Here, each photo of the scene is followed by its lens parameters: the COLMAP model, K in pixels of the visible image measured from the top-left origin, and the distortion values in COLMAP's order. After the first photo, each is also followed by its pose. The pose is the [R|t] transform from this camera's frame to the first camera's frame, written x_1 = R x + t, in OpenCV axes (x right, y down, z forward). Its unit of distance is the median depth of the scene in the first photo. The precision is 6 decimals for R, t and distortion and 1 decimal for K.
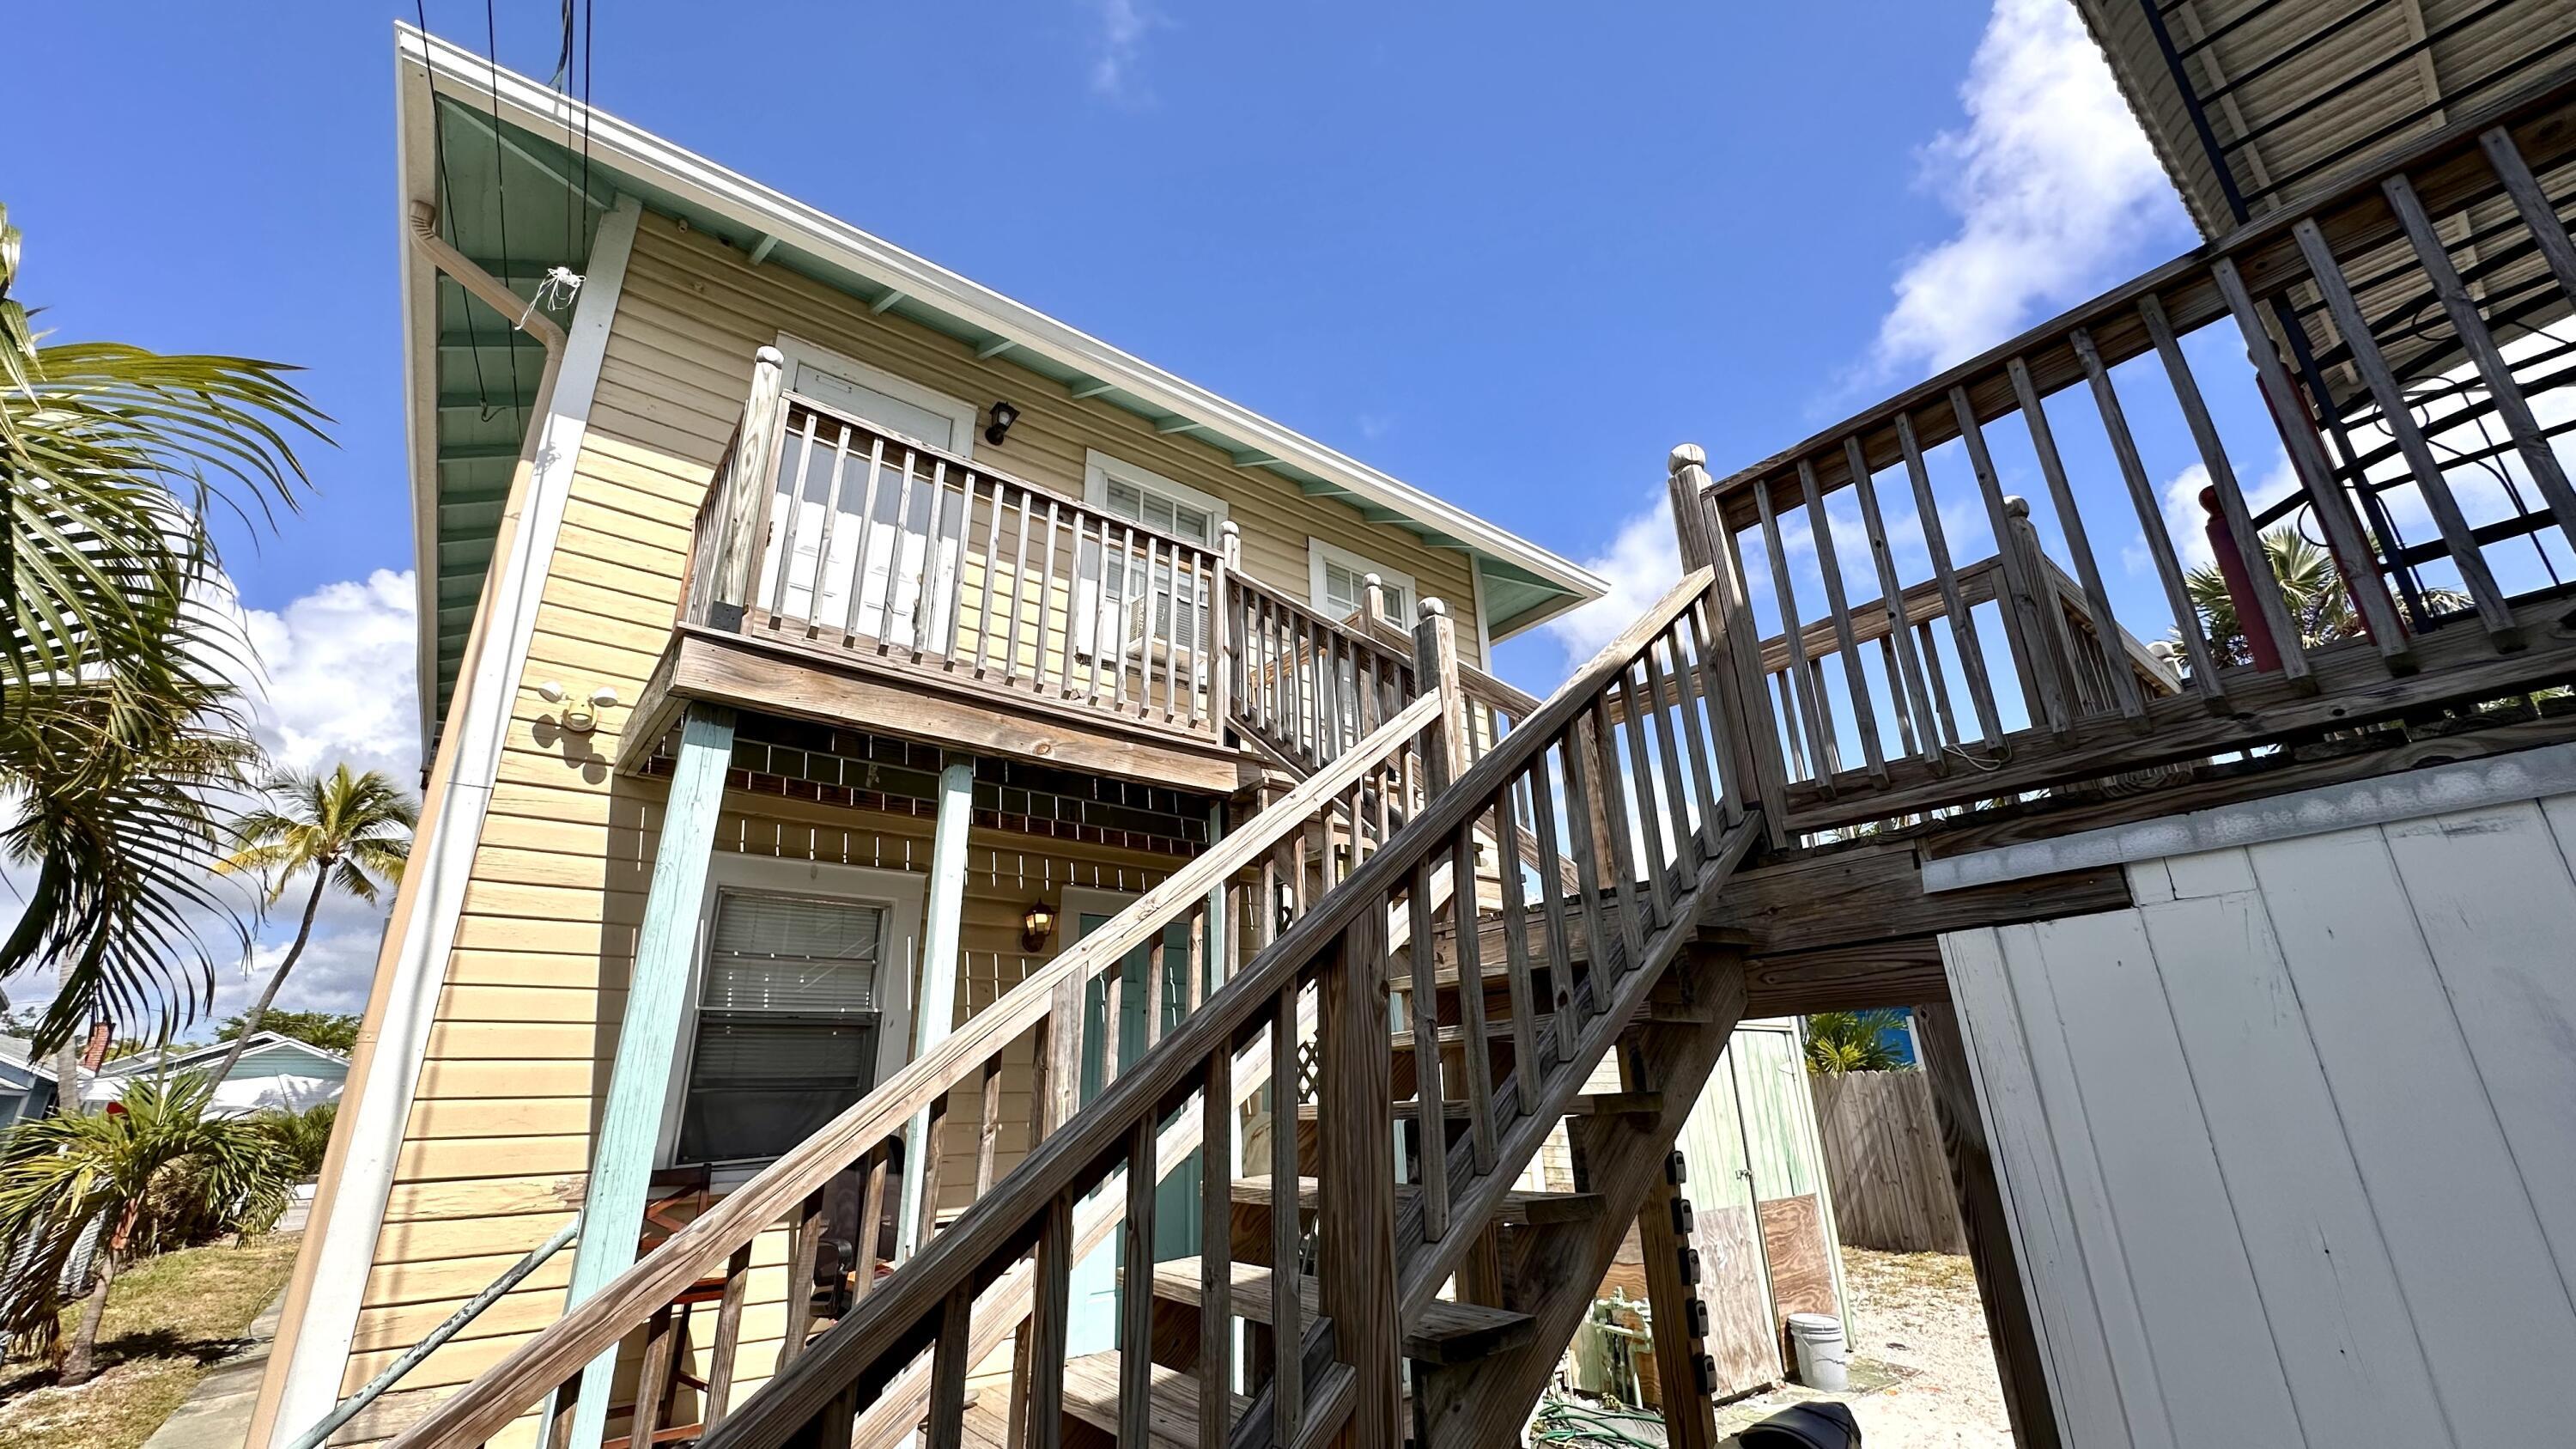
lens RADIAL K [[1029.5, 0, 1299.5], [0, 1029.5, 722.4], [0, 0, 1]] dist [-0.004113, 0.001060]
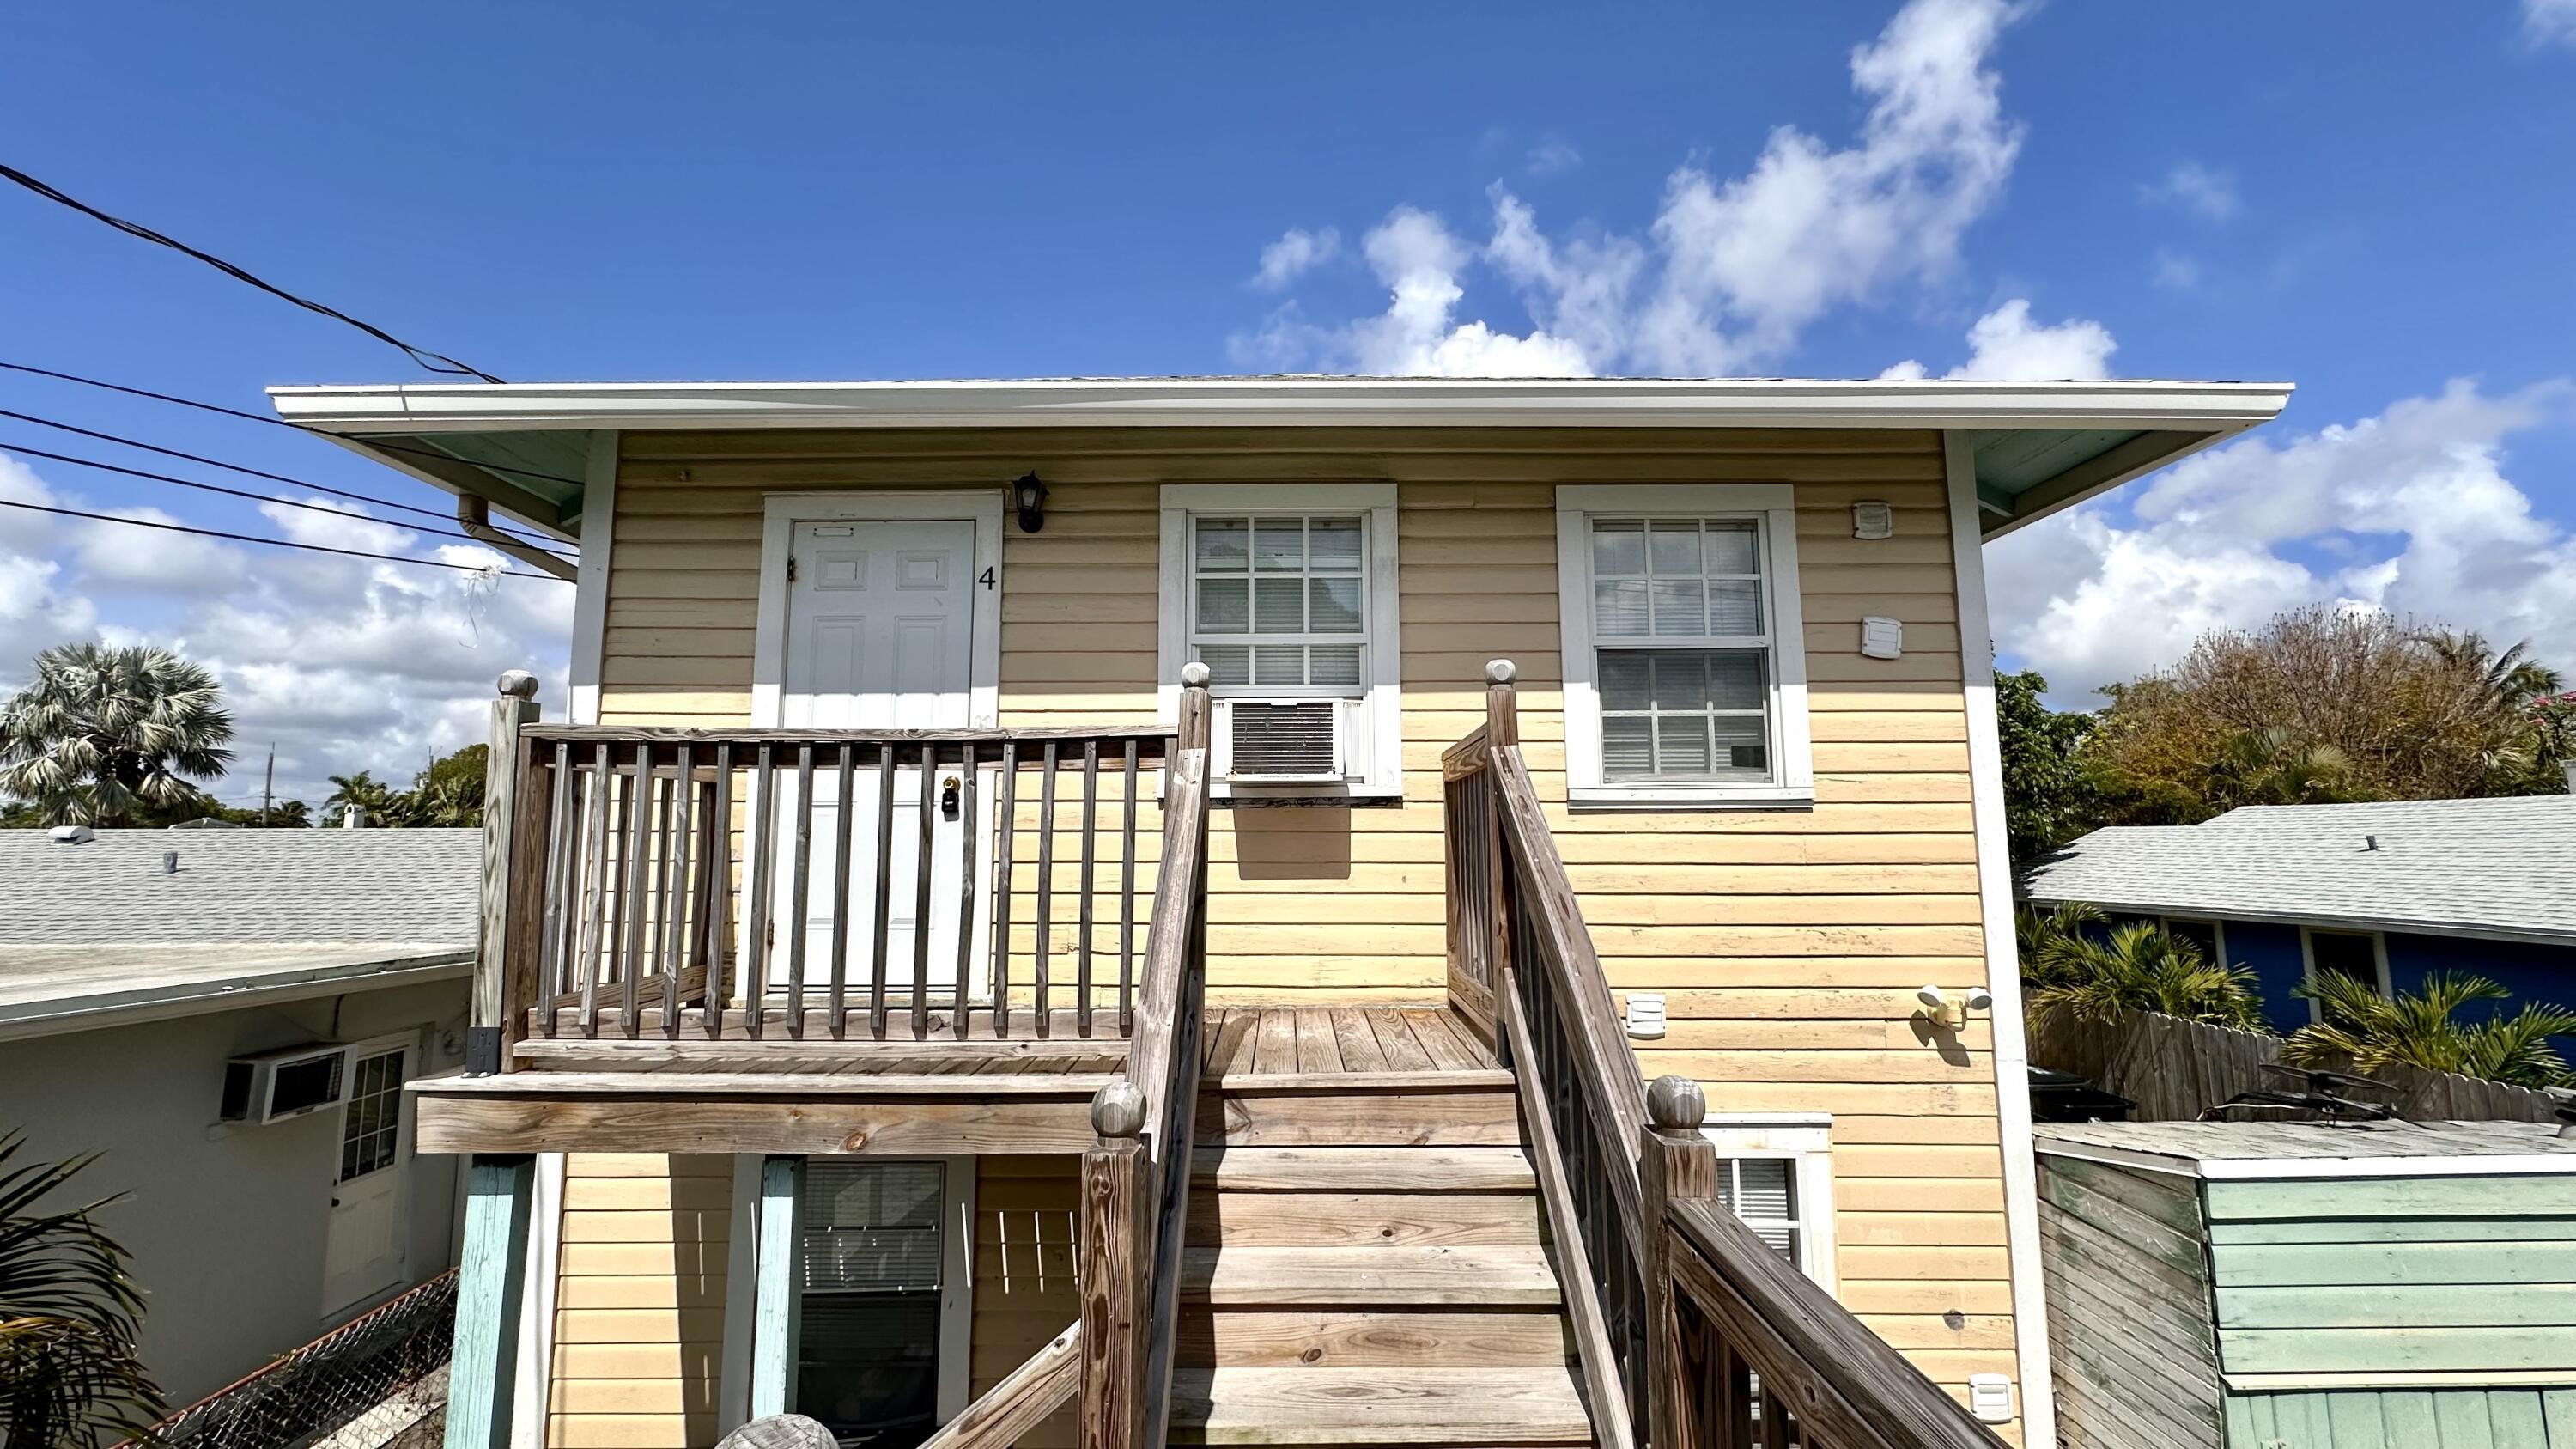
lens RADIAL K [[1029.5, 0, 1289.9], [0, 1029.5, 723.0], [0, 0, 1]] dist [-0.004113, 0.001060]
pose [[0.785323, -0.053805, -0.616743, 0.508854], [0.203184, 0.963435, 0.174672, -0.356290], [0.584794, -0.262486, 0.767540, 0.749648]]
